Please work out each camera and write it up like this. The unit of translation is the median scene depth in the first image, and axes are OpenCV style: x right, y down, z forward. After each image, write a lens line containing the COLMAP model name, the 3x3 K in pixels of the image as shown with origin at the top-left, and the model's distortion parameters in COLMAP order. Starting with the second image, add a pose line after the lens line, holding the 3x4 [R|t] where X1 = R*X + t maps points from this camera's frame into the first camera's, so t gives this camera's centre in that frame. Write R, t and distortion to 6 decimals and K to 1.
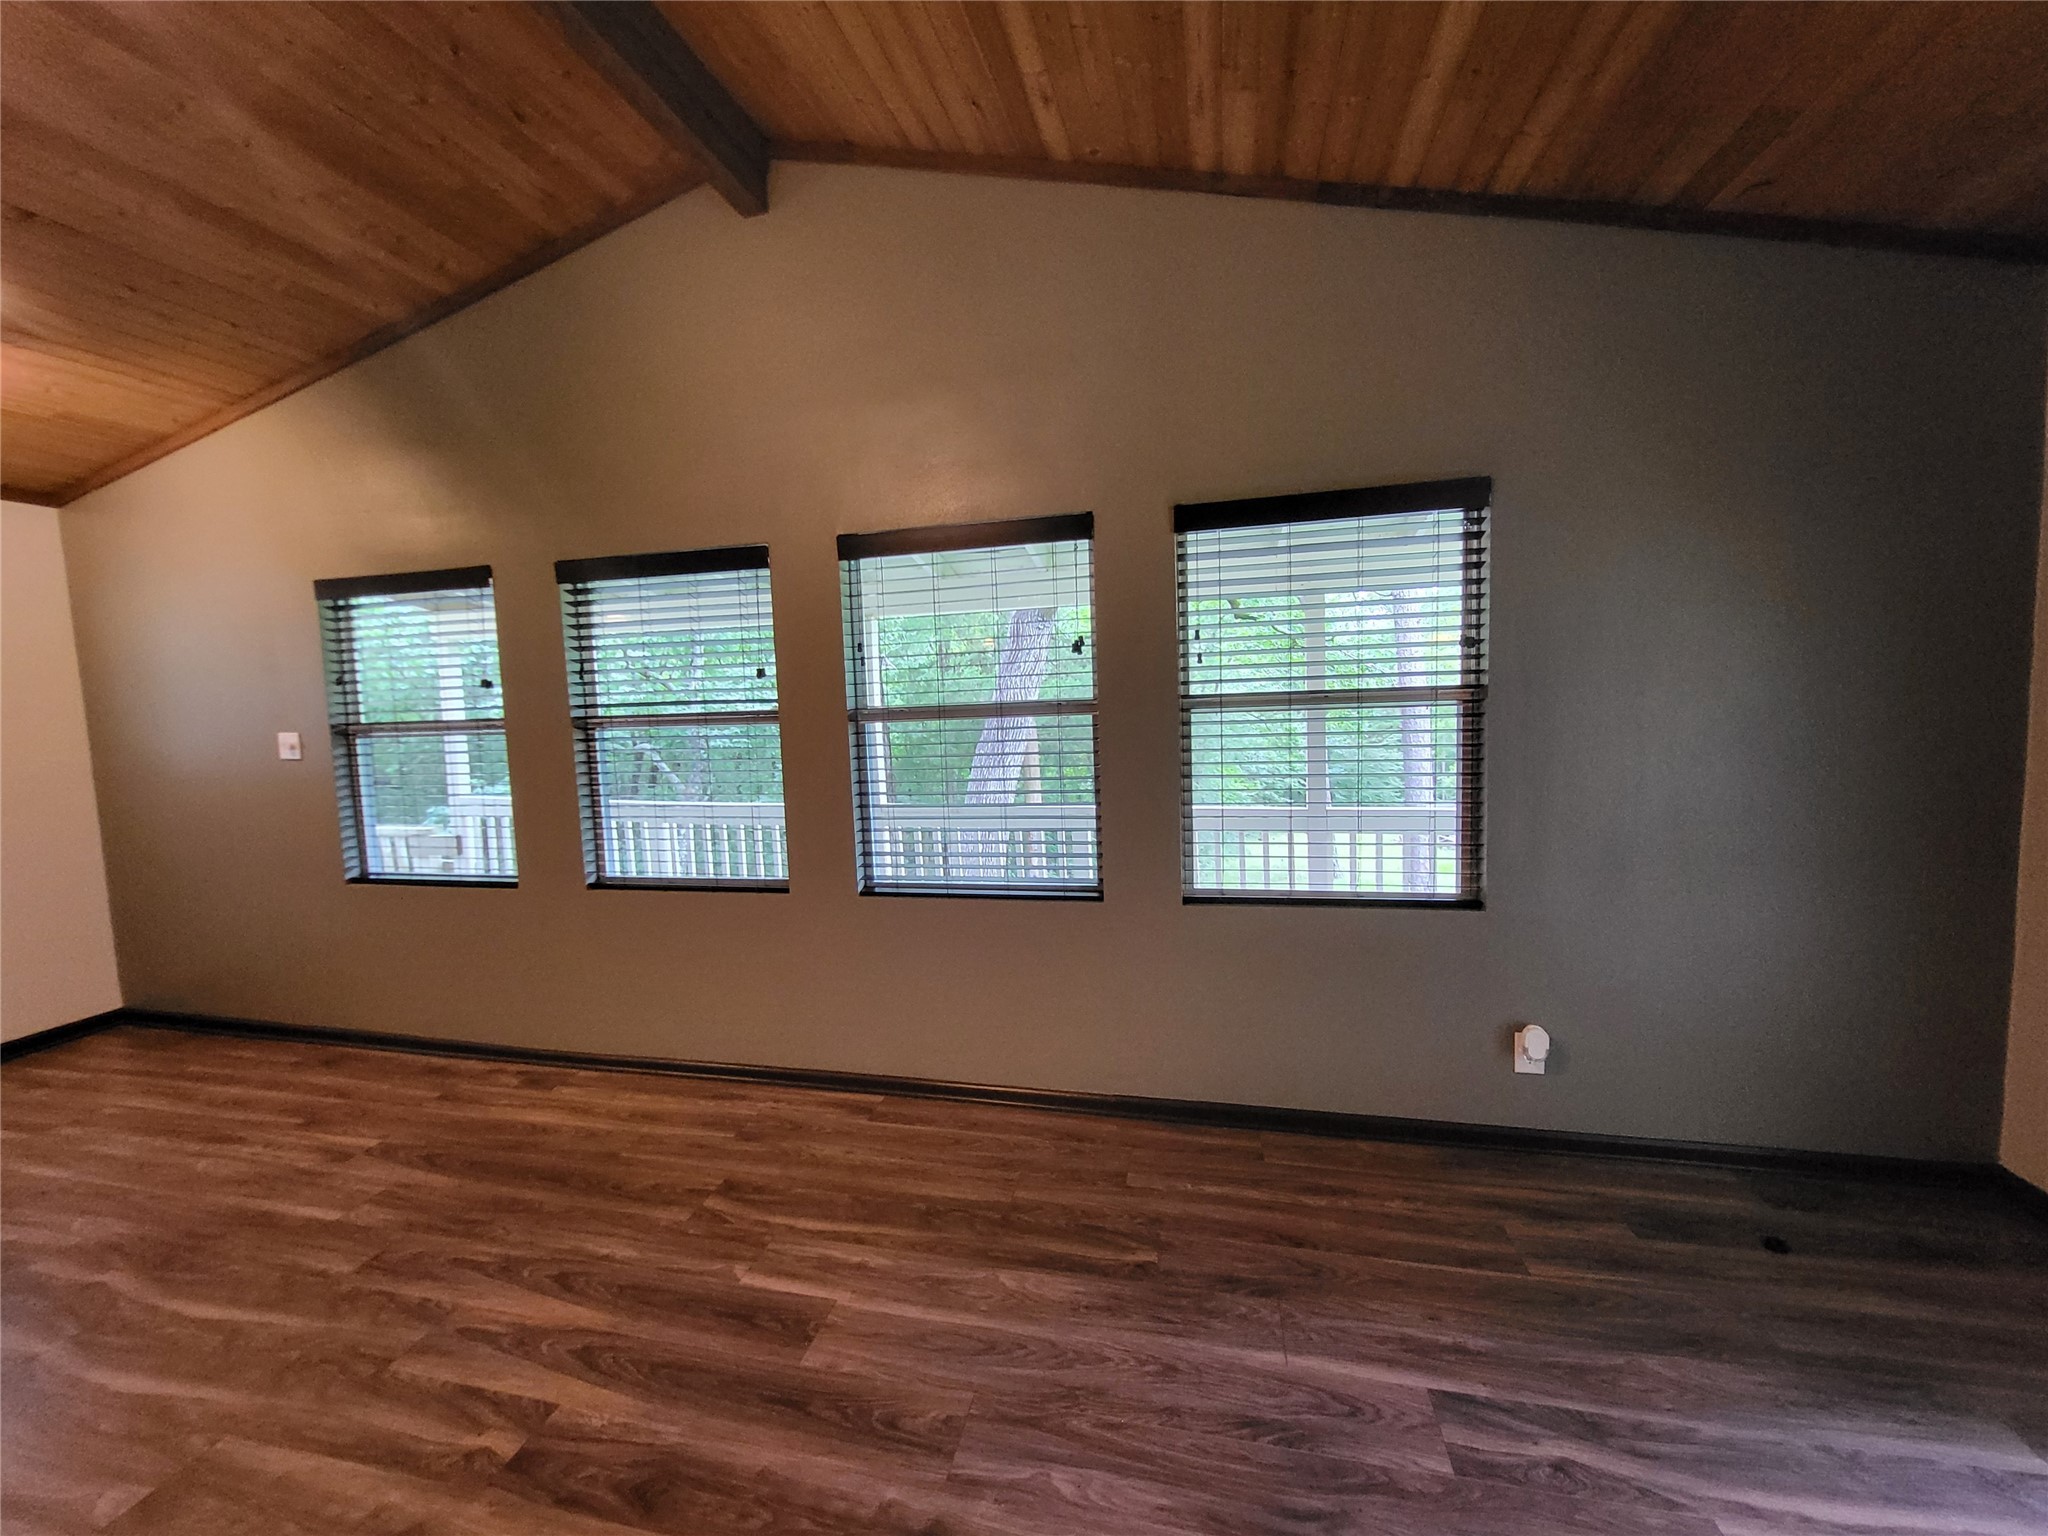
lens RADIAL K [[807.4, 0, 1009.9], [0, 807.4, 770.8], [0, 0, 1]] dist [-0.004300, -0.000237]
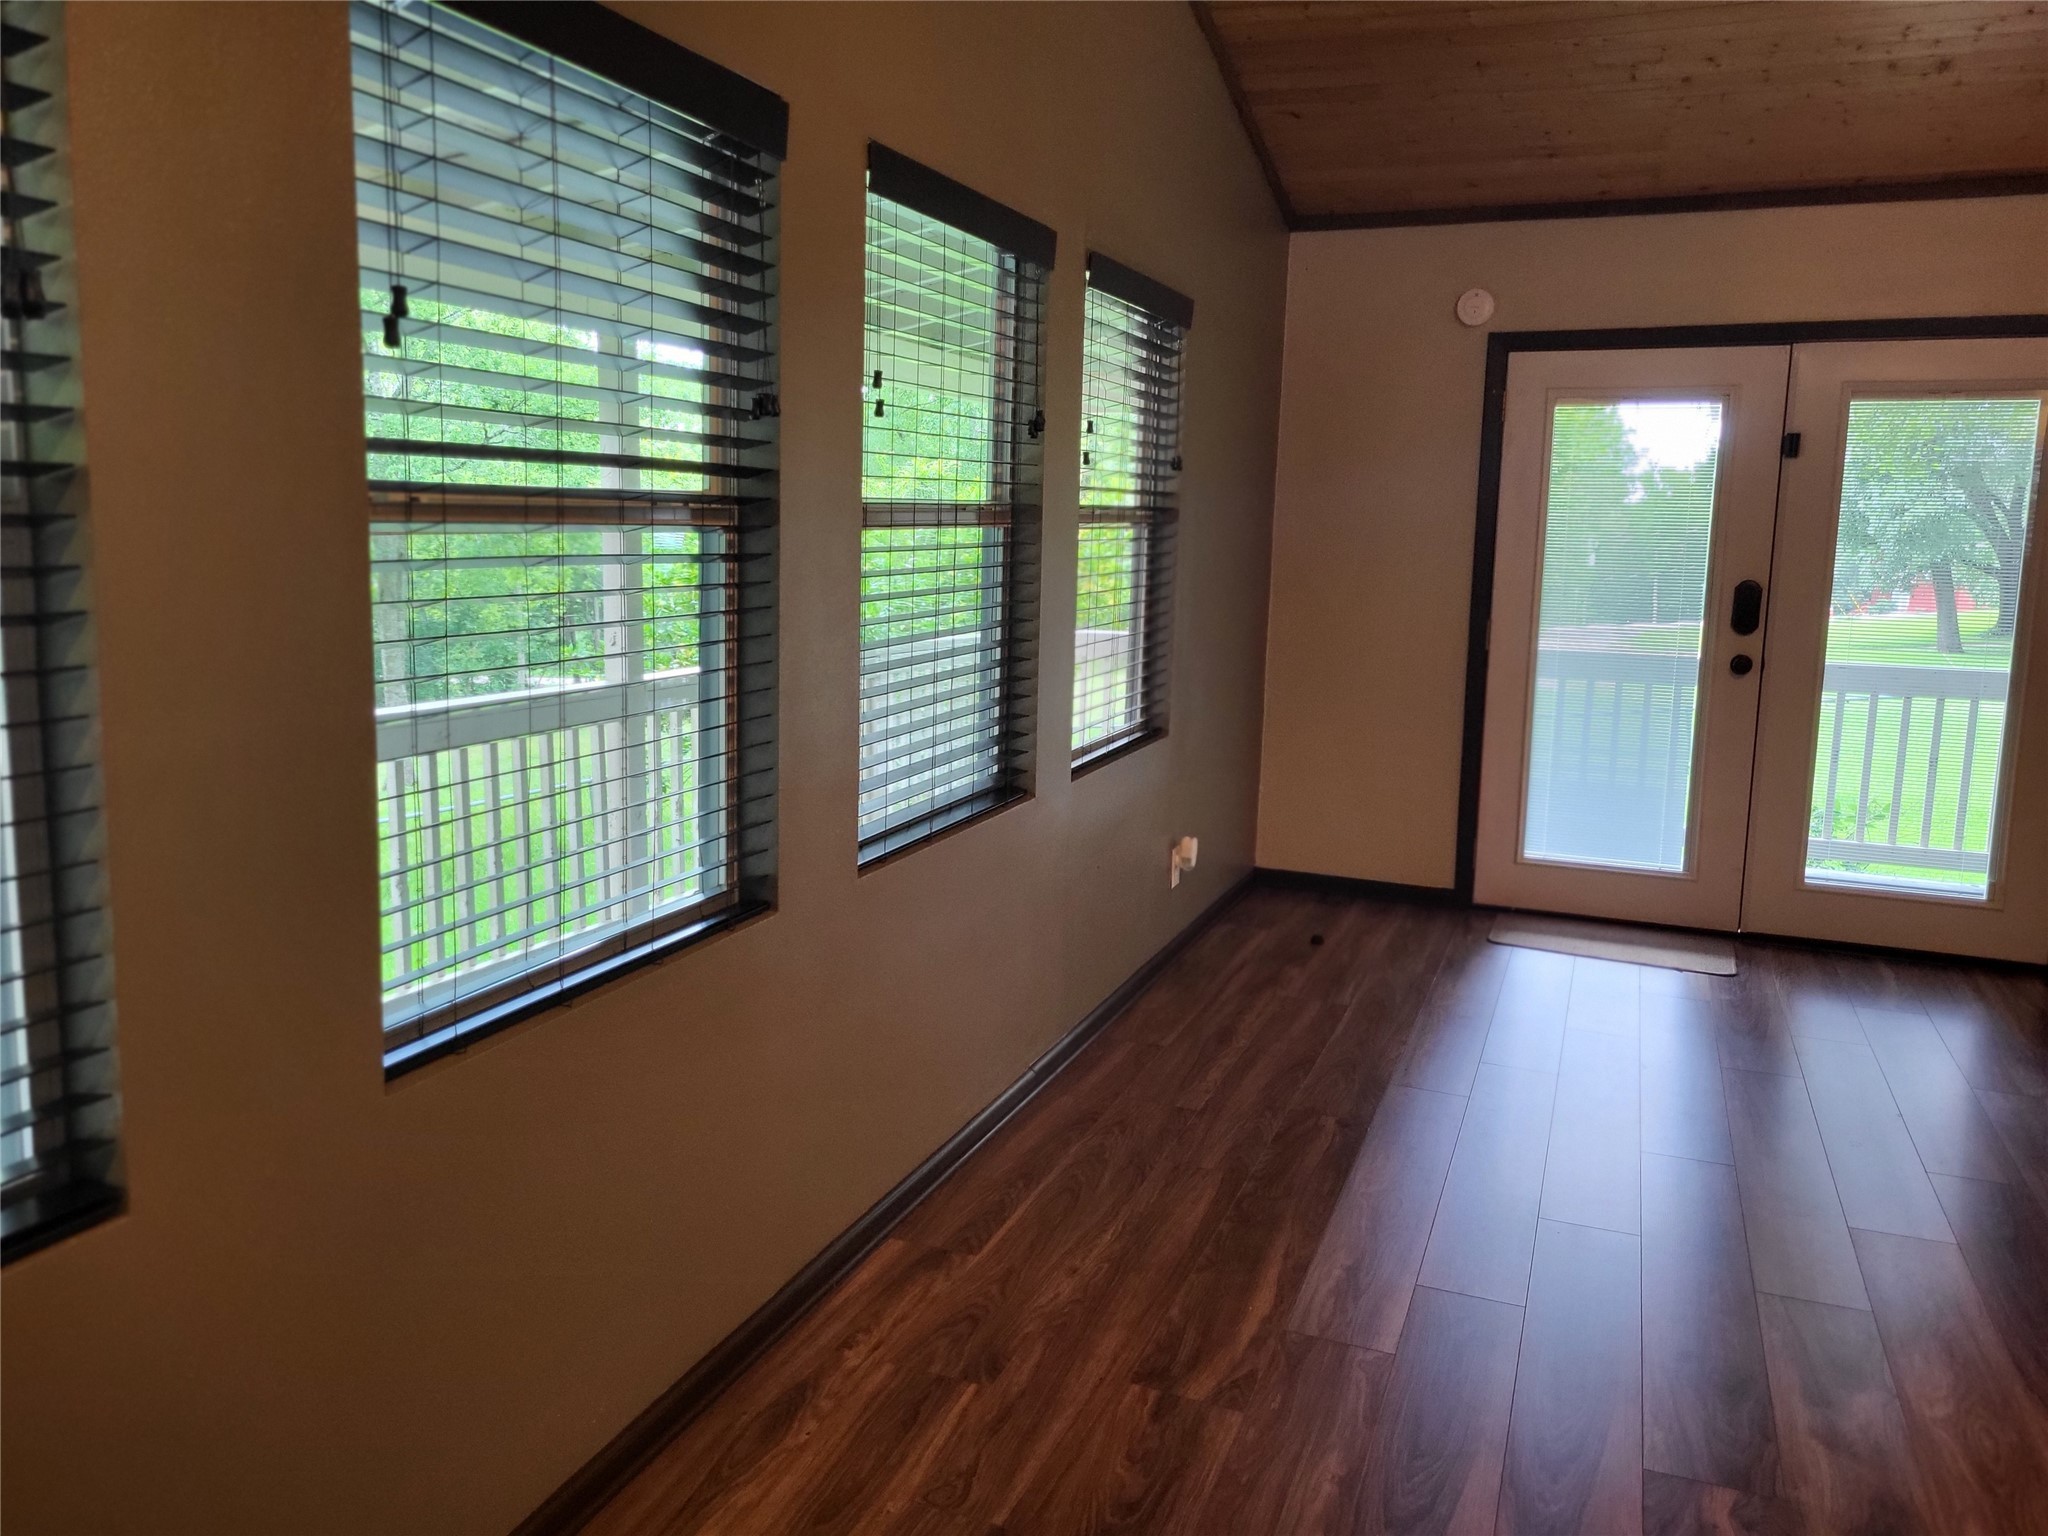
lens RADIAL K [[1522.2, 0, 1011.8], [0, 1522.2, 758.6], [0, 0, 1]] dist [0.008391, -0.000121]
pose [[0.149297, -0.119809, 0.981507, -1.362464], [0.053881, 0.992143, 0.112911, -0.024632], [-0.987323, 0.036027, 0.154579, 0.941296]]
